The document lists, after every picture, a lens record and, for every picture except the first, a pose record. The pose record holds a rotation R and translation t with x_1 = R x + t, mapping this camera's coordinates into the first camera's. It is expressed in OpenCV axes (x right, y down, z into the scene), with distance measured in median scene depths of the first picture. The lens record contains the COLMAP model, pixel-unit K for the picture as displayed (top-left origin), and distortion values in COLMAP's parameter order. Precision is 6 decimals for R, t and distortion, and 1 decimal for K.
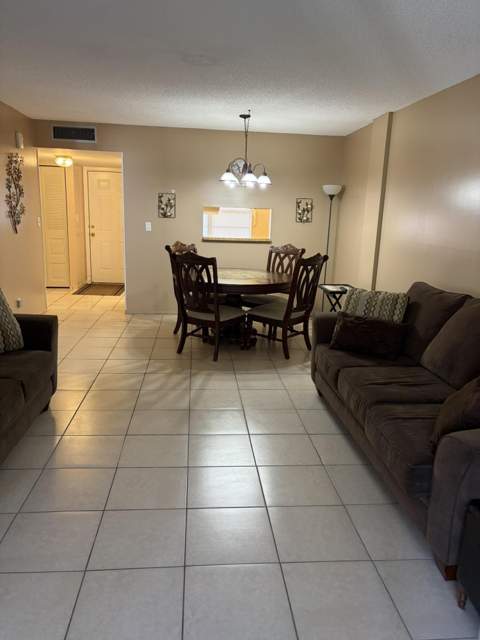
lens RADIAL K [[470.0, 0, 240.0], [0, 470.0, 320.0], [0, 0, 1]] dist [-0.004159, -0.003693]
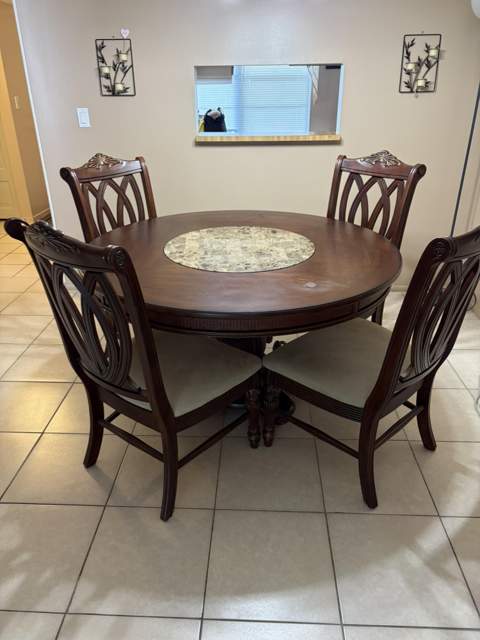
lens RADIAL K [[470.0, 0, 240.0], [0, 470.0, 320.0], [0, 0, 1]] dist [-0.004159, -0.003693]
pose [[0.989708, 0.020746, -0.141588, 0.039556], [0.012792, 0.972648, 0.231933, -0.111606], [0.142527, -0.231357, 0.962372, 0.535334]]
